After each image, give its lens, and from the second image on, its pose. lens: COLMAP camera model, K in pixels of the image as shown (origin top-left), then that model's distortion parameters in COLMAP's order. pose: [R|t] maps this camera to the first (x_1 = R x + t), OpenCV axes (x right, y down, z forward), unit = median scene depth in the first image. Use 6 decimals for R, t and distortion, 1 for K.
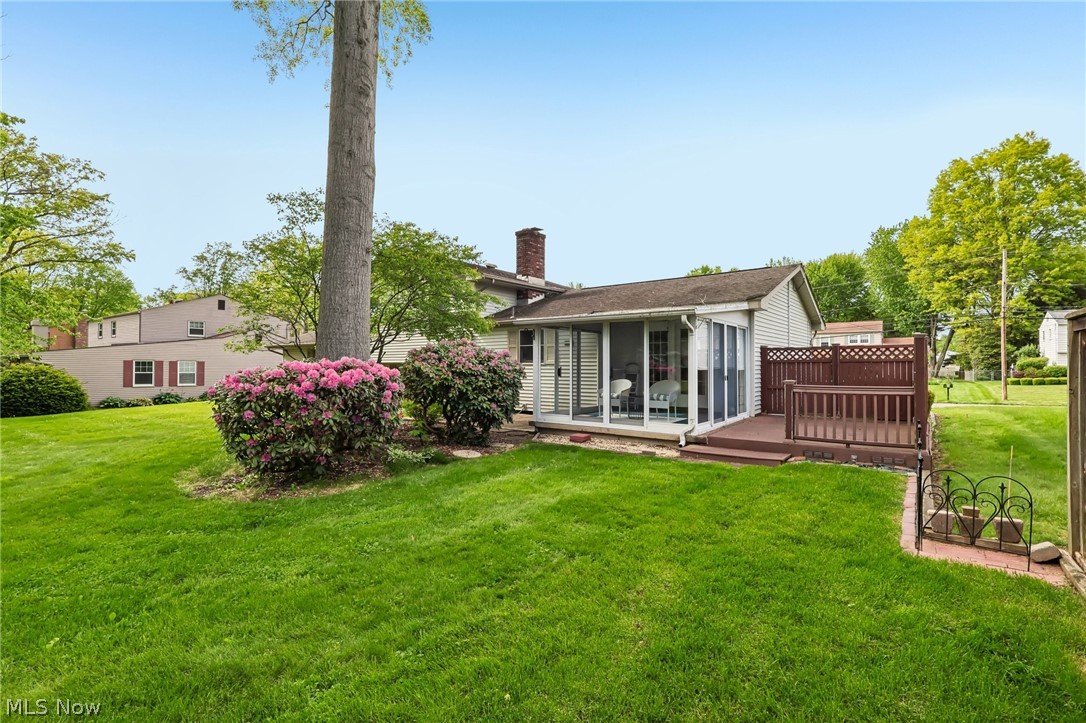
lens RADIAL K [[507.2, 0, 543.0], [0, 507.2, 361.5], [0, 0, 1]] dist [-0.001995, -0.000416]
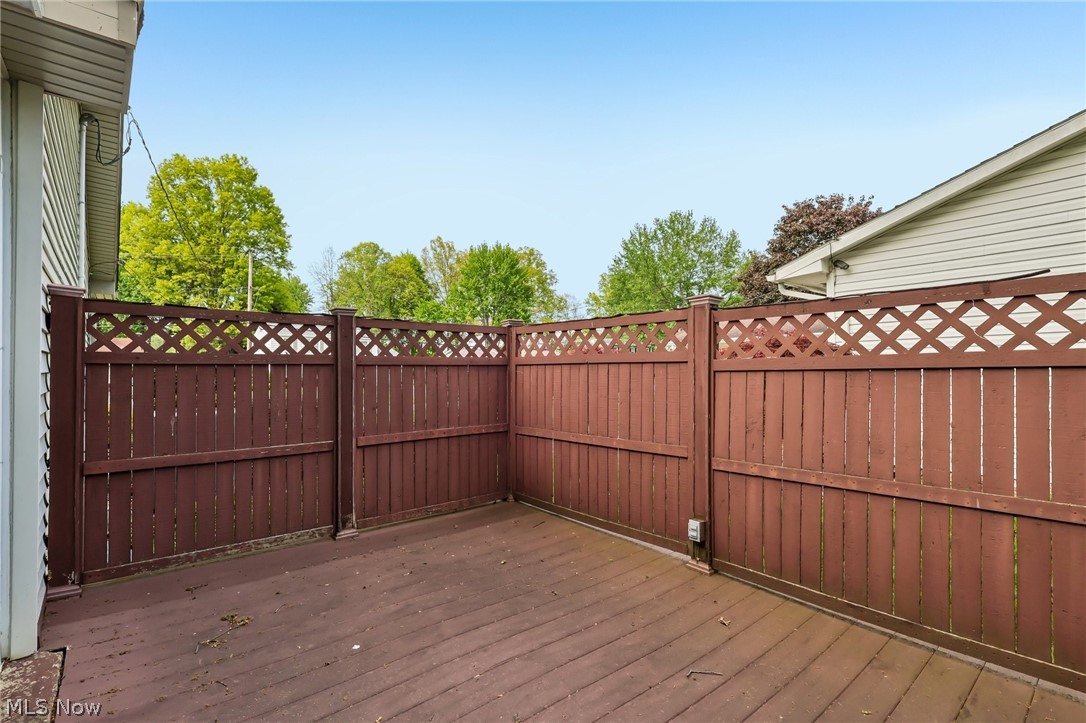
lens RADIAL K [[507.2, 0, 543.0], [0, 507.2, 361.5], [0, 0, 1]] dist [-0.001995, -0.000416]
pose [[0.215295, 0.021097, 0.976321, 0.049503], [-0.008817, 0.999768, -0.019659, 0.000772], [-0.976509, -0.004376, 0.215431, 0.139700]]
